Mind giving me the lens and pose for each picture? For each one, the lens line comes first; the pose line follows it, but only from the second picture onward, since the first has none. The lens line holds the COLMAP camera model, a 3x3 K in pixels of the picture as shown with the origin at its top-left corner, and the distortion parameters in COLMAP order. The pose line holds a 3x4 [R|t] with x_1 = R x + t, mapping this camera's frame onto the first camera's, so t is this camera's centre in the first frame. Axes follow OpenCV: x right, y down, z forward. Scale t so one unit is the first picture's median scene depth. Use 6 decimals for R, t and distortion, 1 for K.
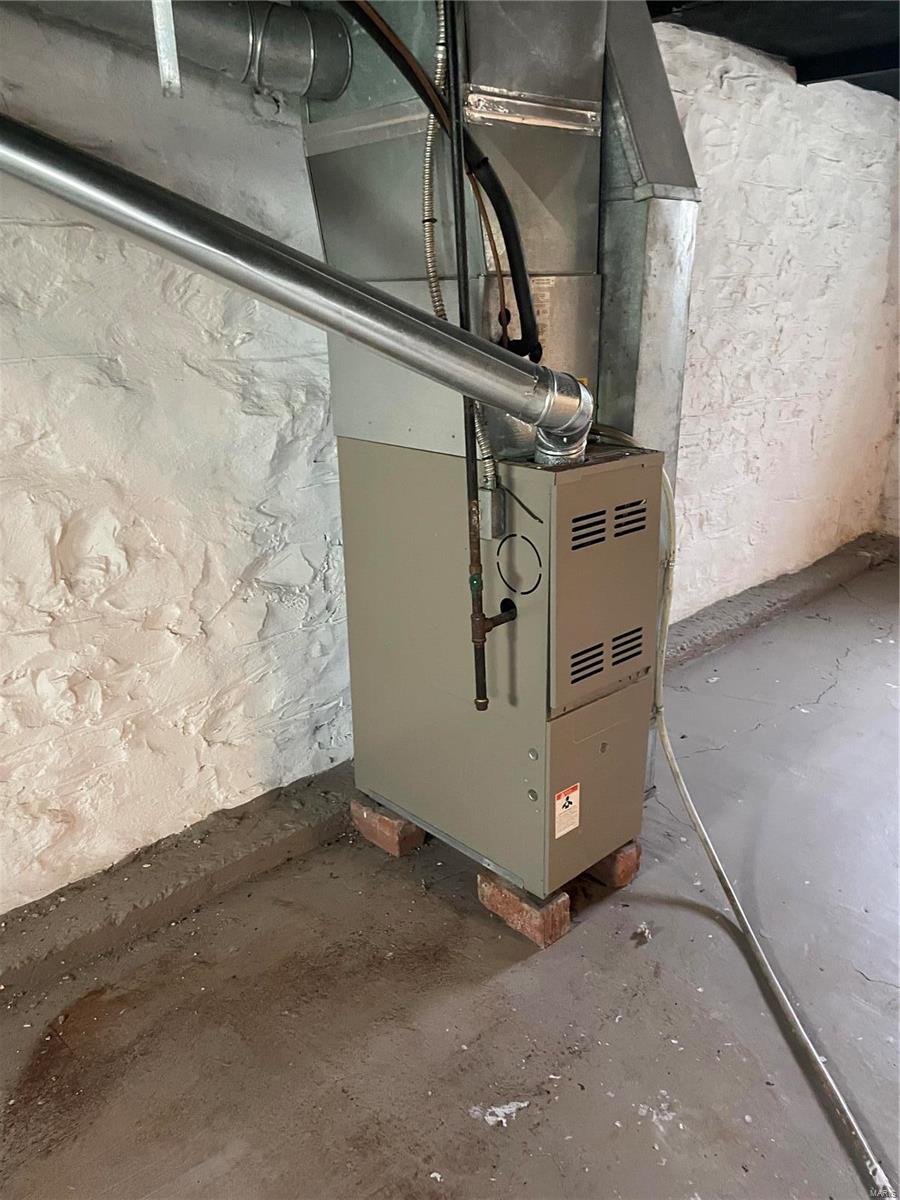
lens RADIAL K [[902.8, 0, 453.2], [0, 902.8, 594.9], [0, 0, 1]] dist [0.010422, -0.002091]
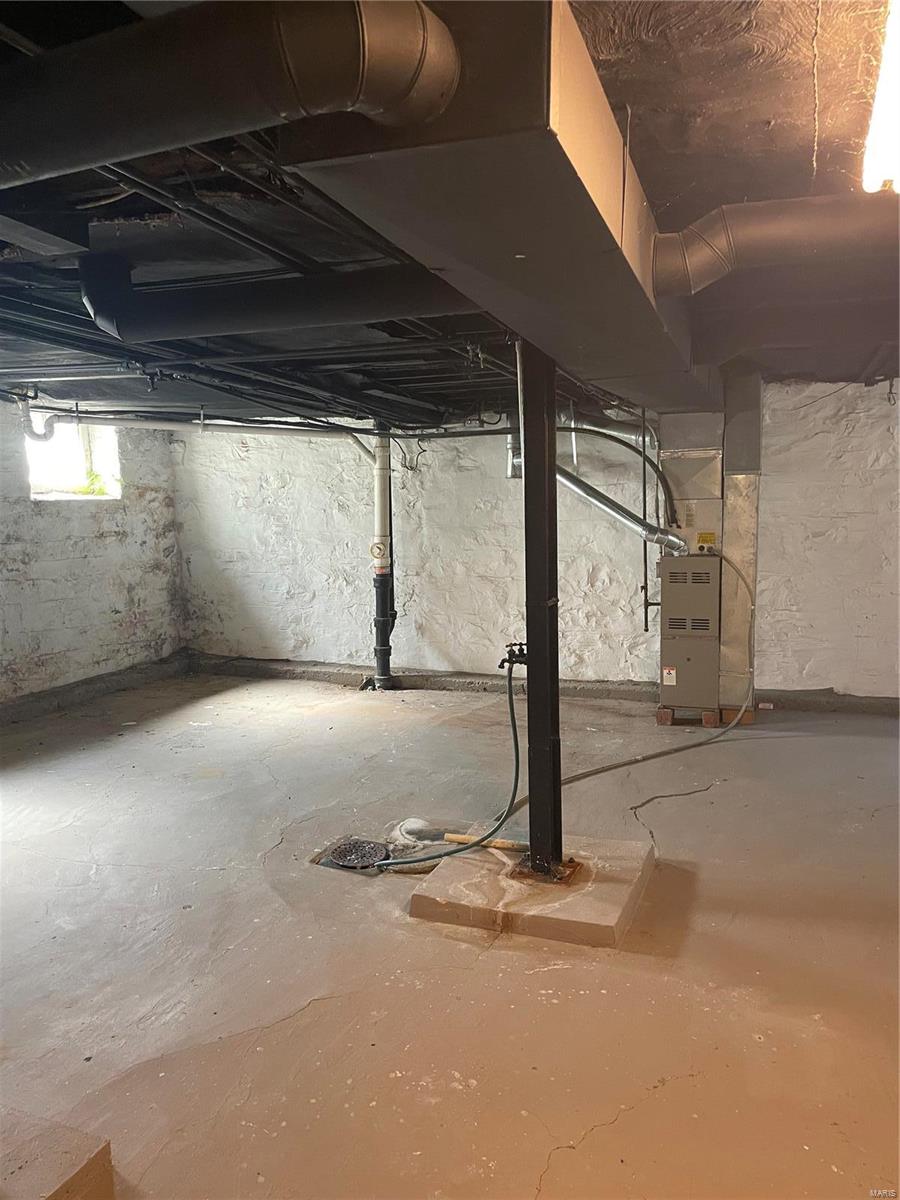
lens RADIAL K [[902.8, 0, 450.1], [0, 902.8, 601.9], [0, 0, 1]] dist [0.010422, -0.002091]
pose [[0.446372, 0.110998, -0.887937, 2.301549], [-0.273977, 0.961577, -0.017527, 0.247554], [0.851874, 0.251098, 0.459632, -0.967009]]
